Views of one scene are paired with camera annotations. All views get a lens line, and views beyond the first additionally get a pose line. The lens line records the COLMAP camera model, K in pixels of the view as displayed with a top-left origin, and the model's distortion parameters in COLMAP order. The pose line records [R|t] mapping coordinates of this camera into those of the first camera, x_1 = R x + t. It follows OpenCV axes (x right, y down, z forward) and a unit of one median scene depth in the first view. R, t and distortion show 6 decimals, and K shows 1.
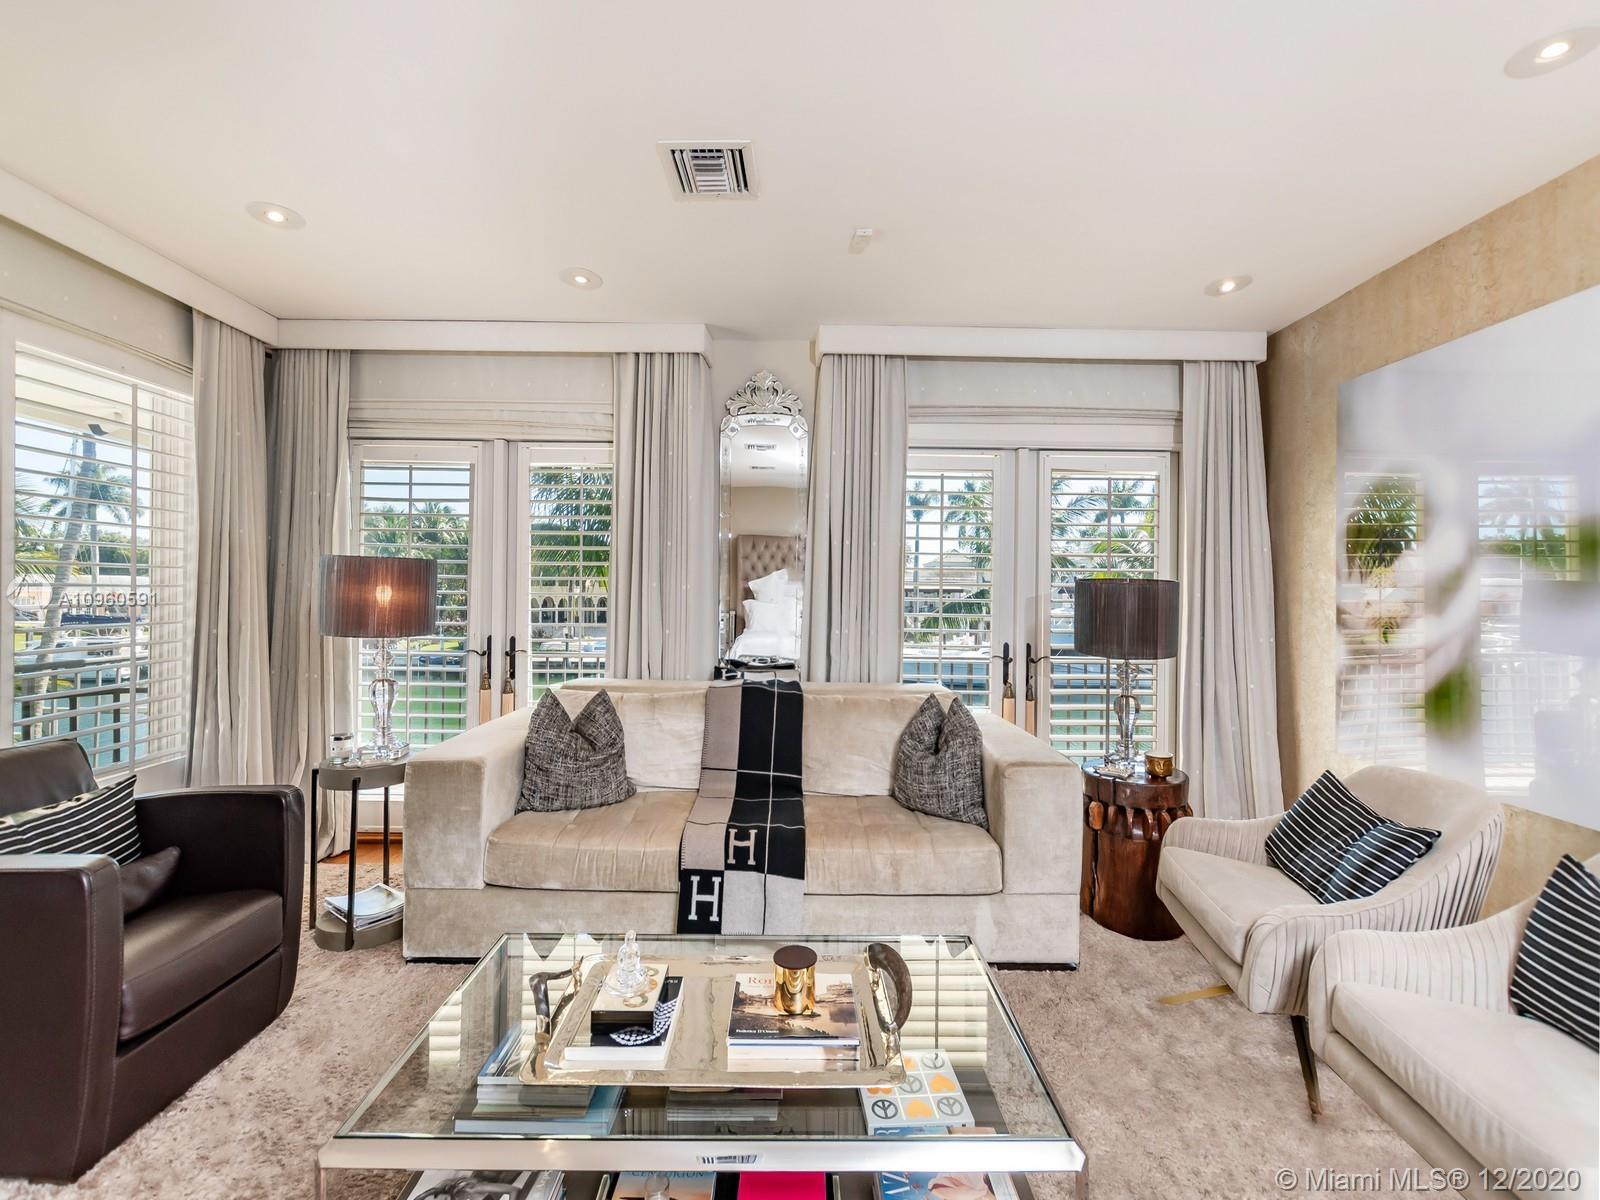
lens RADIAL K [[697.5, 0, 806.5], [0, 697.5, 587.7], [0, 0, 1]] dist [-0.004375, -0.000163]
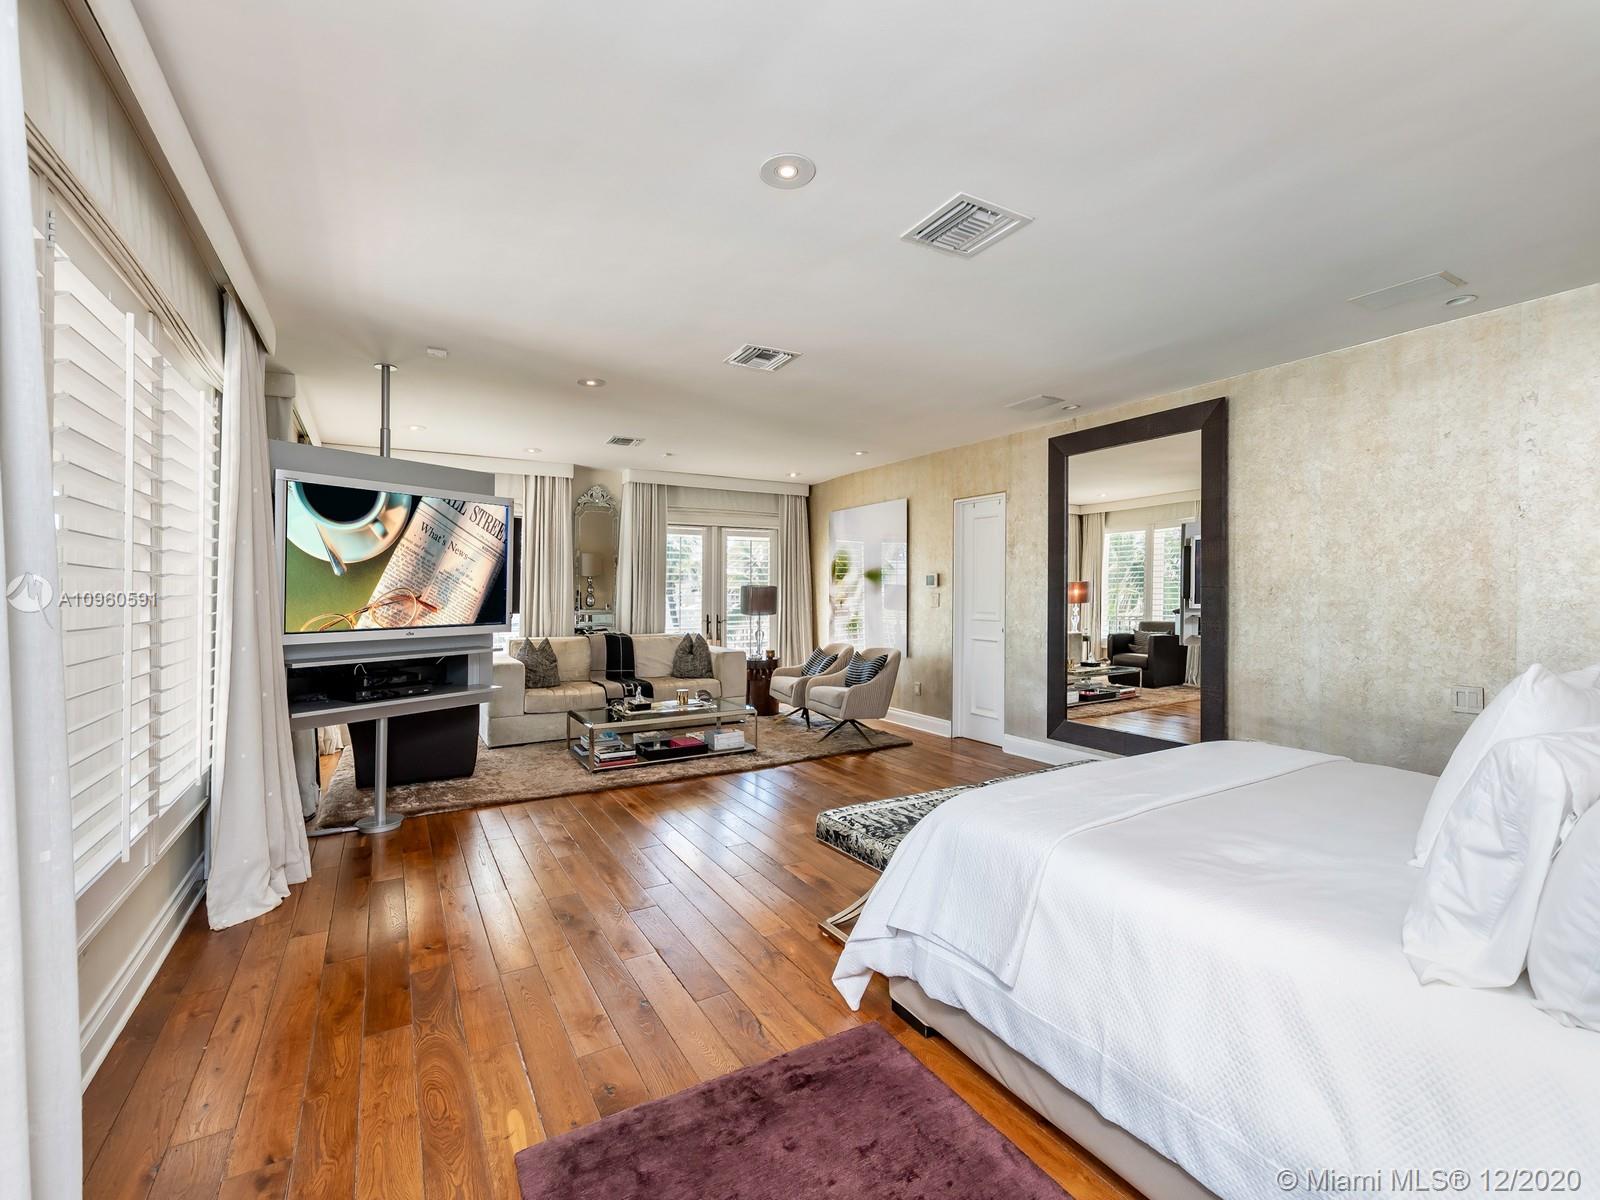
lens RADIAL K [[697.5, 0, 805.2], [0, 697.5, 591.9], [0, 0, 1]] dist [-0.004375, -0.000163]
pose [[0.876334, -0.019931, 0.481291, -0.661070], [0.013109, 0.999760, 0.017533, -0.033356], [-0.481525, -0.009056, 0.876386, -1.409990]]
